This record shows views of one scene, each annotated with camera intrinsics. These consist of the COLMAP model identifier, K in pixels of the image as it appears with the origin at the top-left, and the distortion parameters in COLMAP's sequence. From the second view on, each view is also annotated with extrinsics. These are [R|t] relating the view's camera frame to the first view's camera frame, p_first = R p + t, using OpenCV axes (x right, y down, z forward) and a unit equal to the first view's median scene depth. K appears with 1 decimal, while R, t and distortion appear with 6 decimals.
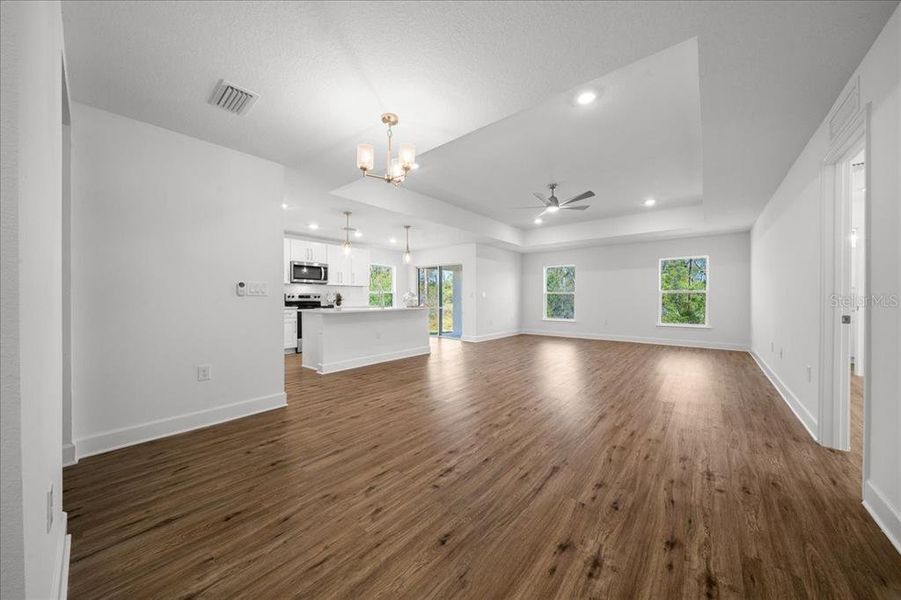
lens RADIAL K [[329.5, 0, 450.5], [0, 329.5, 300.0], [0, 0, 1]] dist [0.000925, 0.000008]
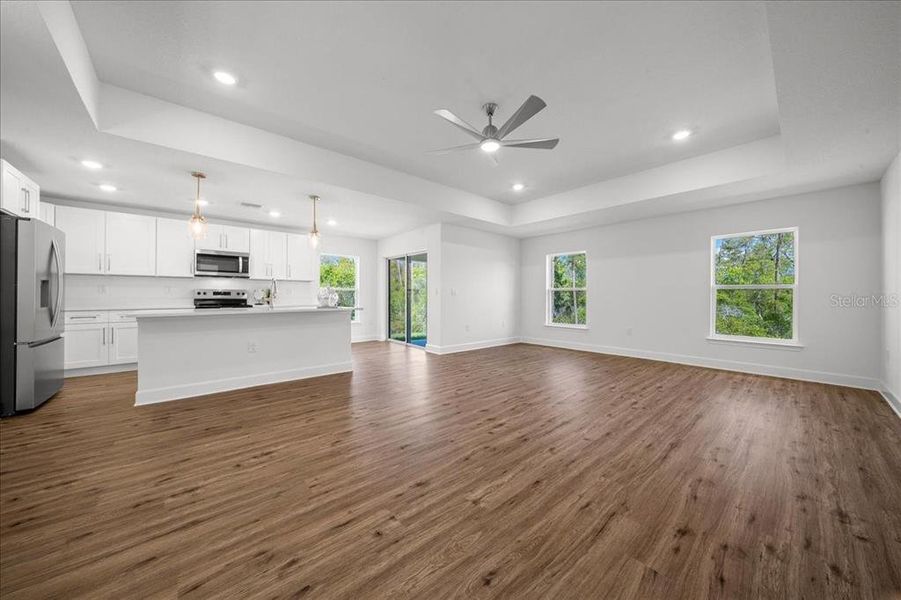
lens RADIAL K [[310.7, 0, 452.6], [0, 310.7, 251.5], [0, 0, 1]] dist [-0.004542, 0.000008]
pose [[0.983121, -0.025965, -0.181104, 0.212785], [-0.001058, 0.989056, -0.147540, 0.000041], [0.182953, 0.145241, 0.972334, 0.273652]]
